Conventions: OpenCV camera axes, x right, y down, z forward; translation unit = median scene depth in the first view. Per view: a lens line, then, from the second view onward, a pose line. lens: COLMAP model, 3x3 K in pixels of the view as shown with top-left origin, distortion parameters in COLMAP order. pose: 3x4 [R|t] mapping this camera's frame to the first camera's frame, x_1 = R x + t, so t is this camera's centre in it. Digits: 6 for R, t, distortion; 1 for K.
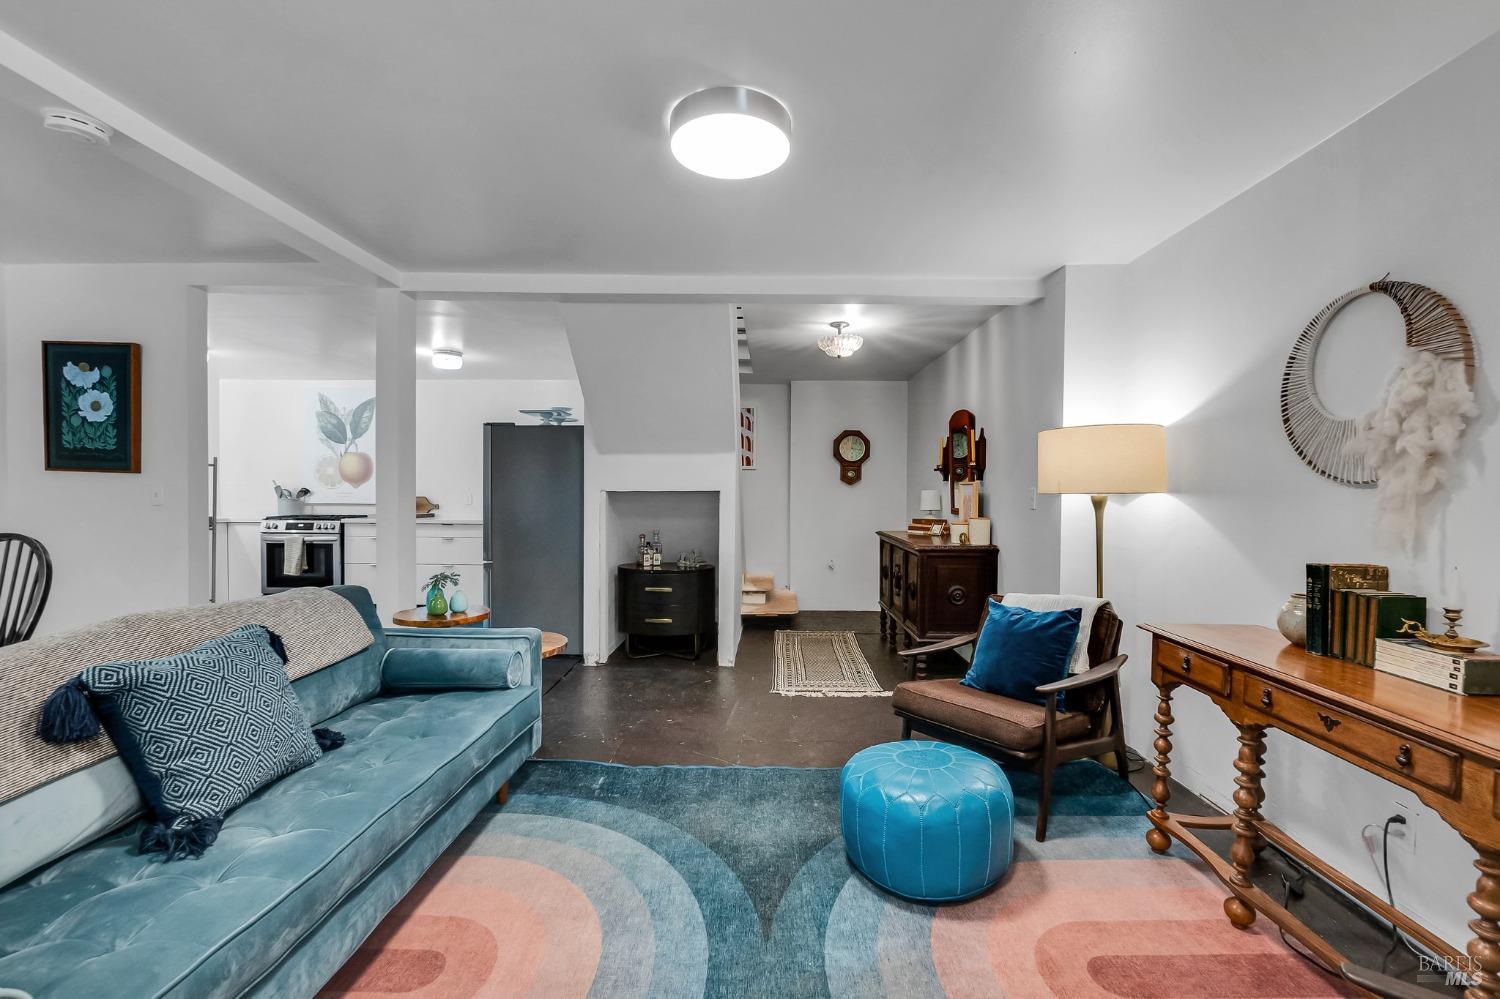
lens RADIAL K [[651.4, 0, 762.2], [0, 651.4, 504.1], [0, 0, 1]] dist [-0.006352, -0.000137]
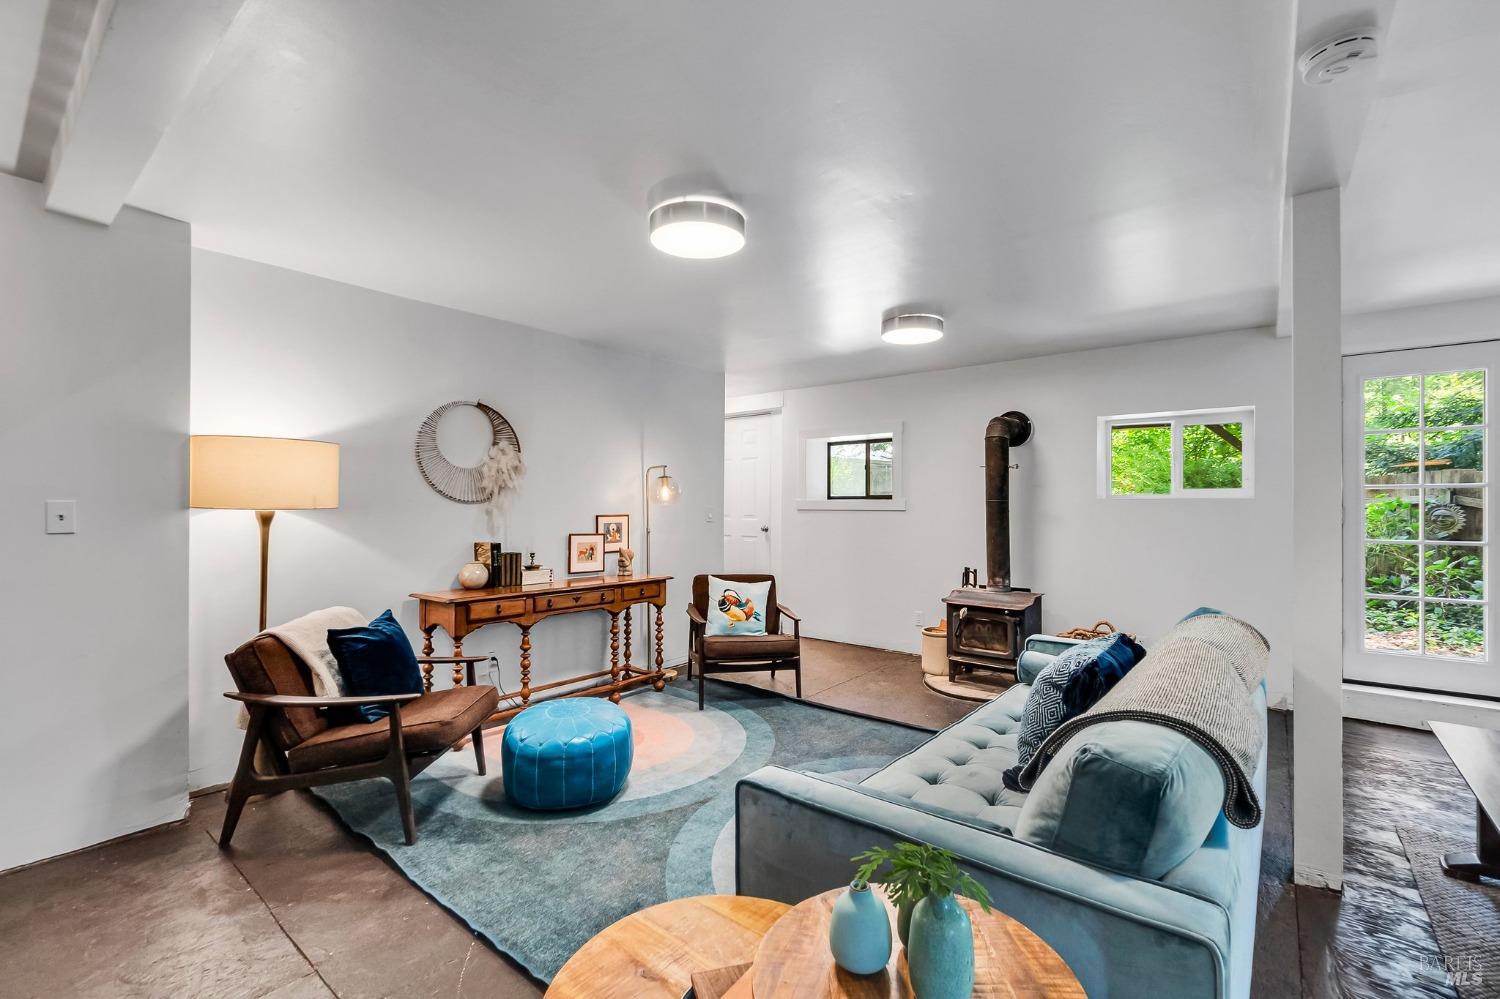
lens RADIAL K [[646.1, 0, 750.0], [0, 646.1, 499.5], [0, 0, 1]] dist [-0.003048, -0.000181]
pose [[-0.788978, -0.002776, 0.614415, -0.528950], [0.001382, 0.999979, 0.006293, -0.029343], [-0.614419, 0.005814, -0.788958, 1.107675]]
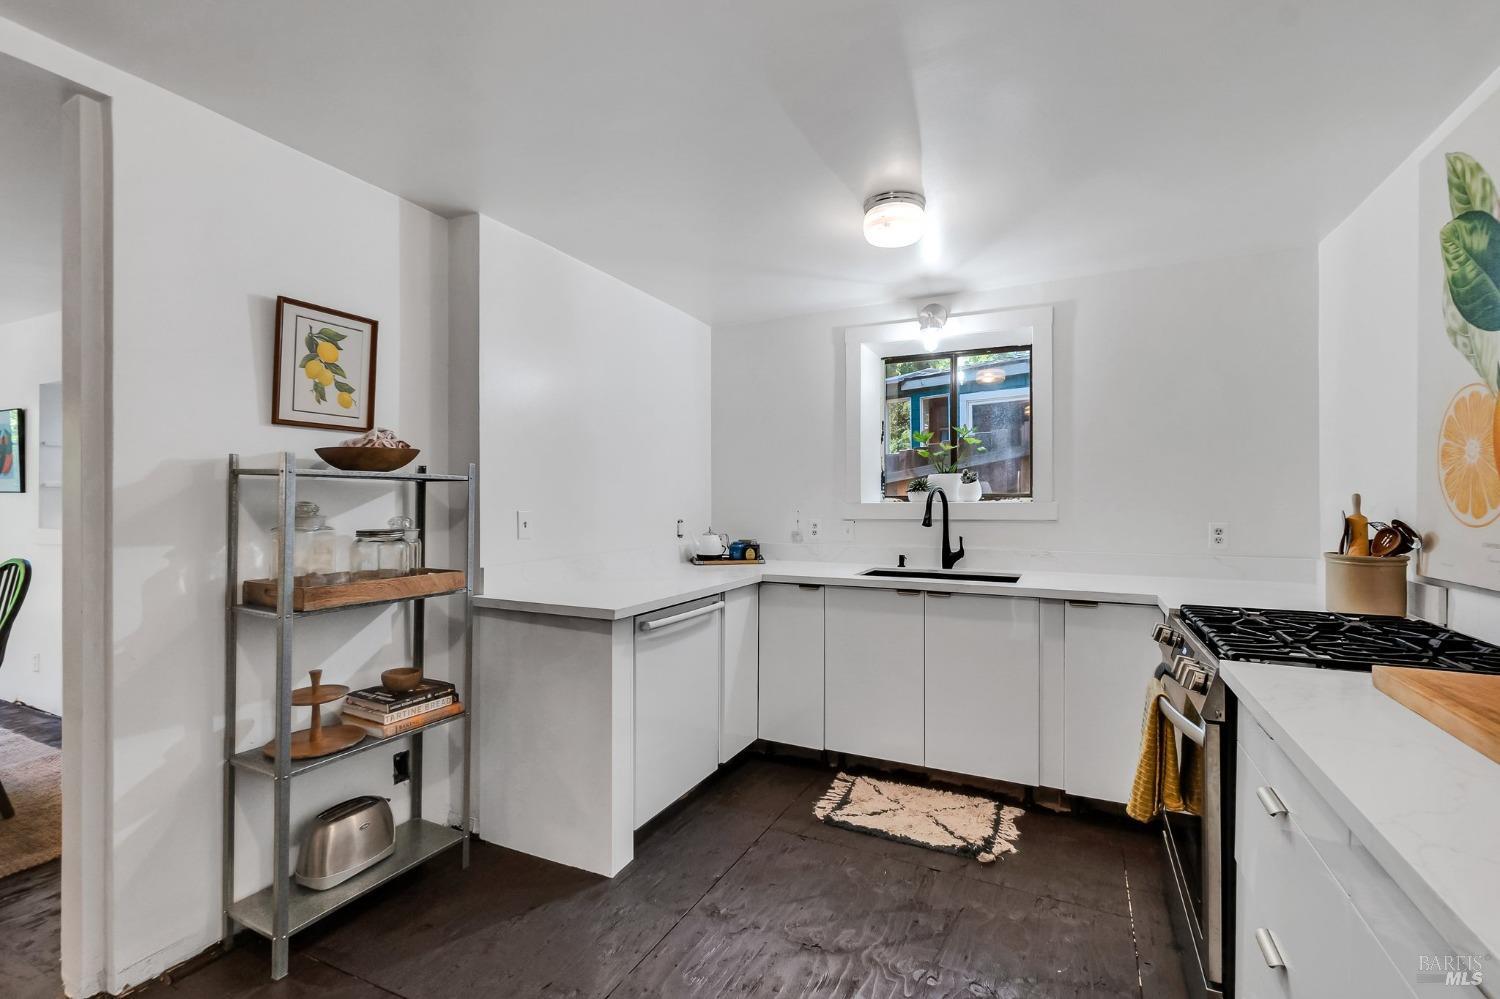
lens RADIAL K [[646.1, 0, 750.0], [0, 646.1, 499.5], [0, 0, 1]] dist [-0.003048, -0.000181]
pose [[-0.412893, -0.009561, -0.910729, -0.650159], [-0.020125, 0.999797, -0.001372, -0.053900], [0.910557, 0.017762, -0.413002, 1.656852]]
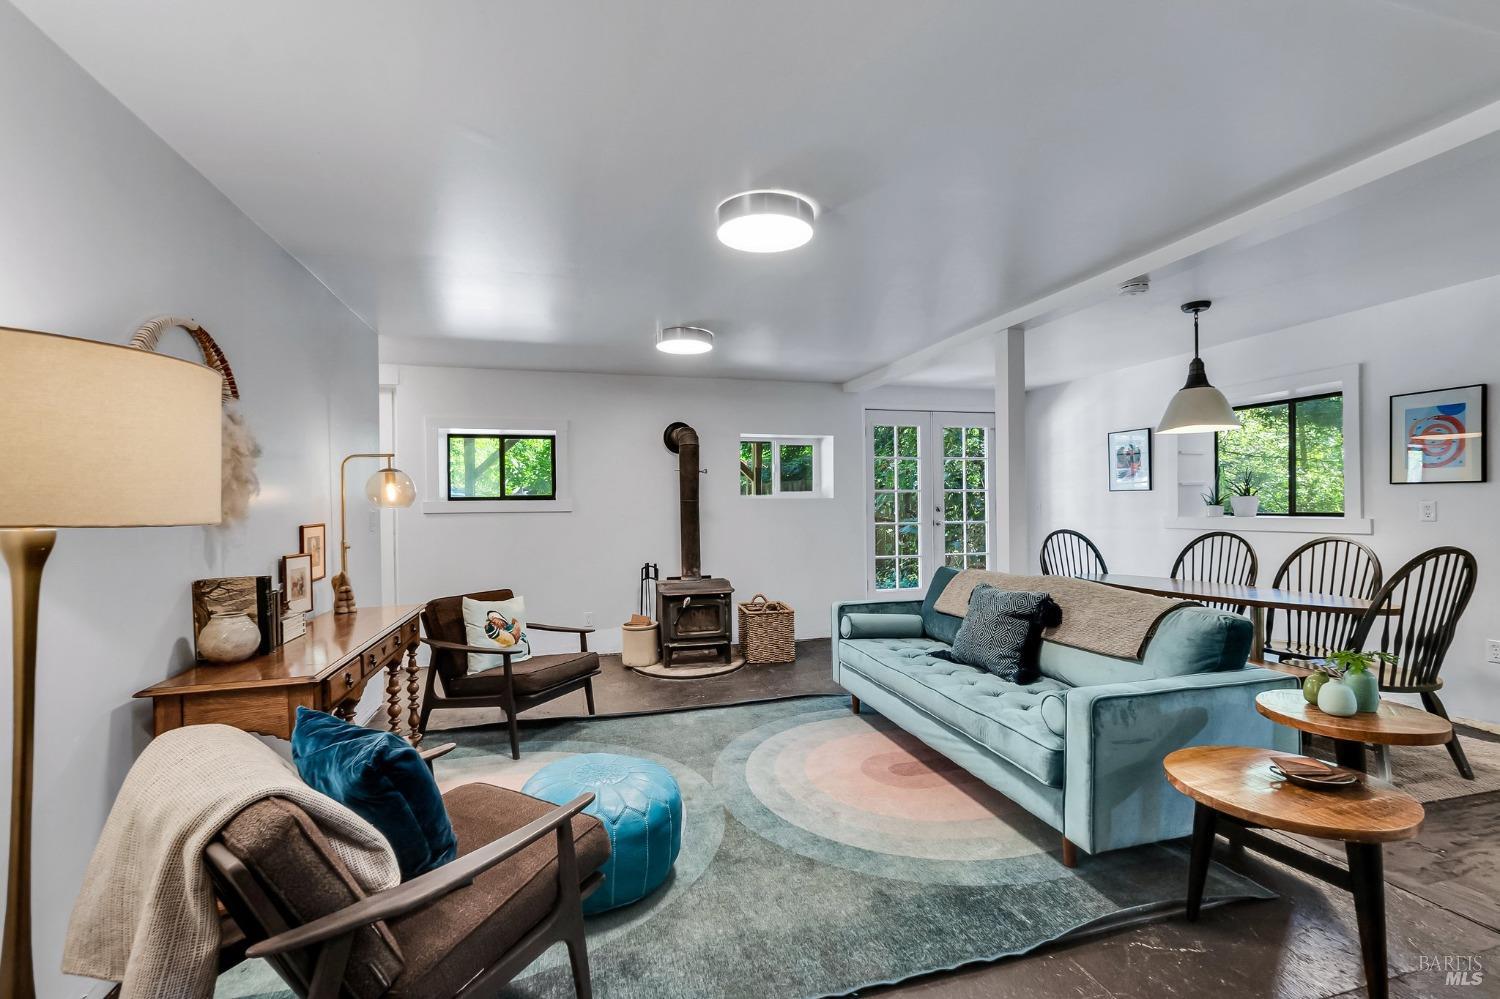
lens RADIAL K [[651.4, 0, 762.2], [0, 651.4, 504.1], [0, 0, 1]] dist [-0.006352, -0.000137]
pose [[-0.958680, 0.002009, -0.284478, 0.183690], [-0.001455, 0.999927, 0.011965, -0.029219], [0.284482, 0.011884, -0.958608, 1.259068]]
